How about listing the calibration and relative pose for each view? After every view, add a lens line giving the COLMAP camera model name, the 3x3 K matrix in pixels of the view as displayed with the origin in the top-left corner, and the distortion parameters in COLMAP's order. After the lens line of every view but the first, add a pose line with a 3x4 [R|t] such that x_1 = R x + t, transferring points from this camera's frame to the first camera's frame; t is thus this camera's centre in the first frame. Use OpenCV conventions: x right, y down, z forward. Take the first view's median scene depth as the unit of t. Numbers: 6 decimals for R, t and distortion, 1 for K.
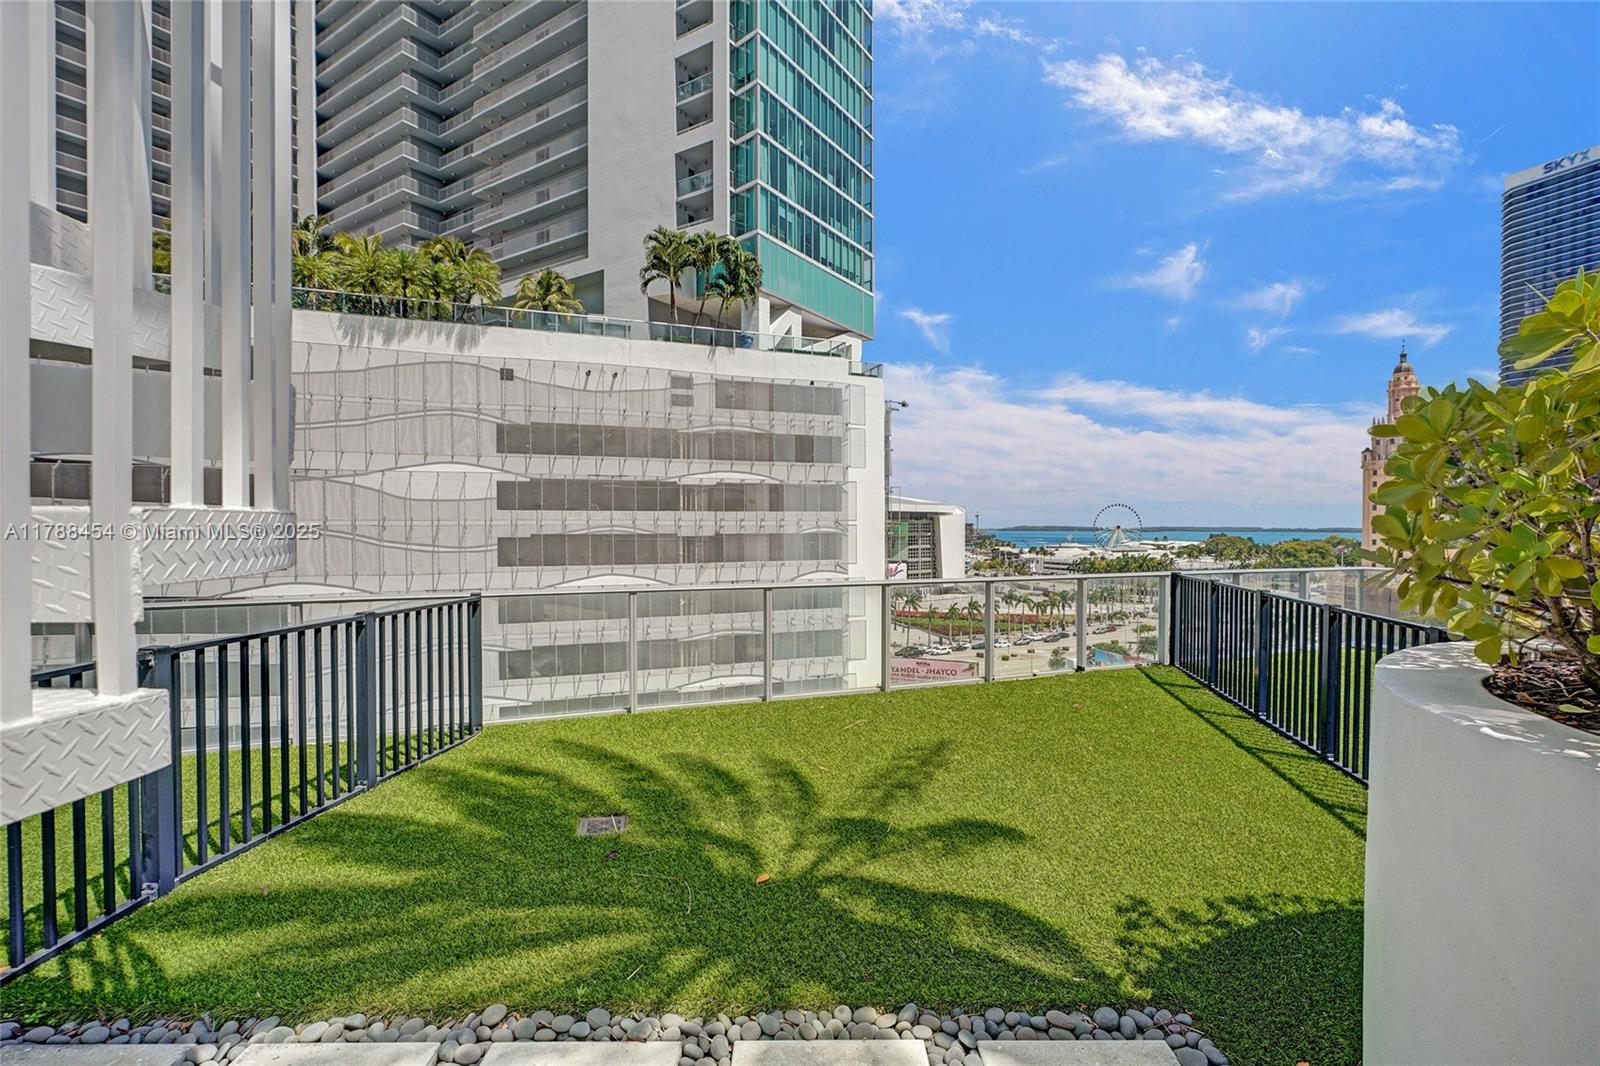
lens RADIAL K [[733.3, 0, 793.5], [0, 733.3, 538.3], [0, 0, 1]] dist [-0.011902, 0.008105]
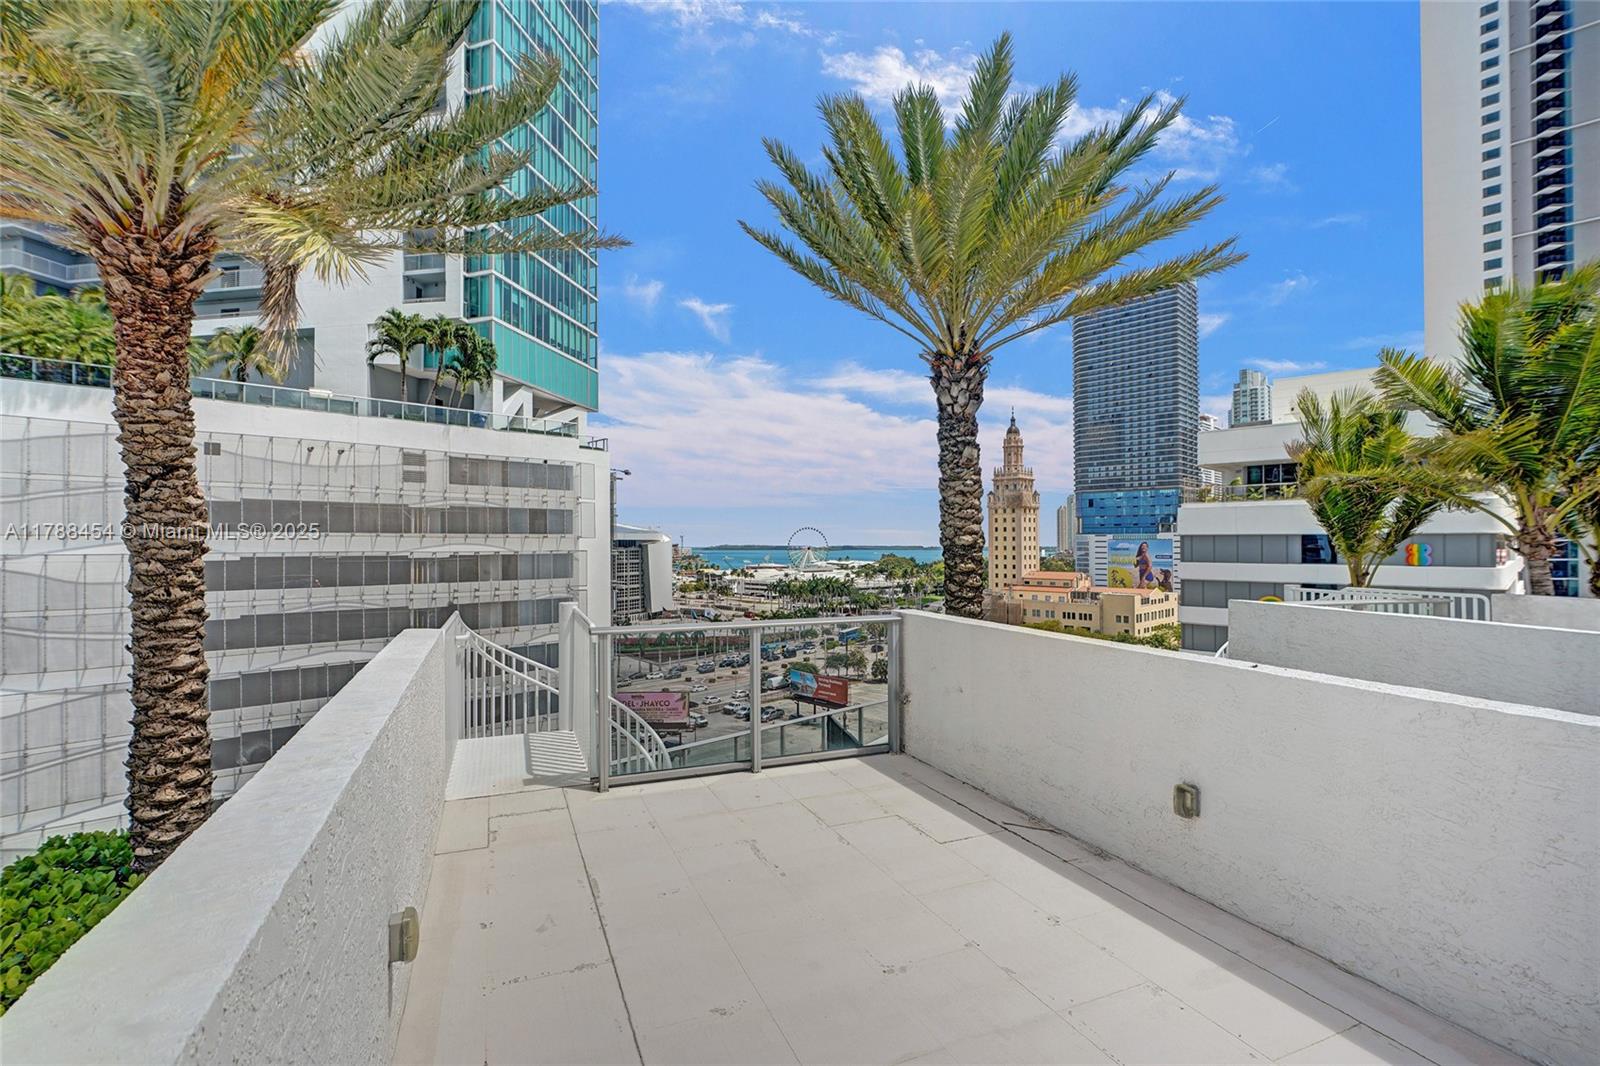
lens RADIAL K [[733.3, 0, 789.4], [0, 733.3, 545.2], [0, 0, 1]] dist [-0.011902, 0.008105]
pose [[0.924571, -0.001000, 0.381008, -0.053676], [0.008060, 0.999824, -0.016935, -0.066430], [-0.380924, 0.018728, 0.924417, -0.136304]]
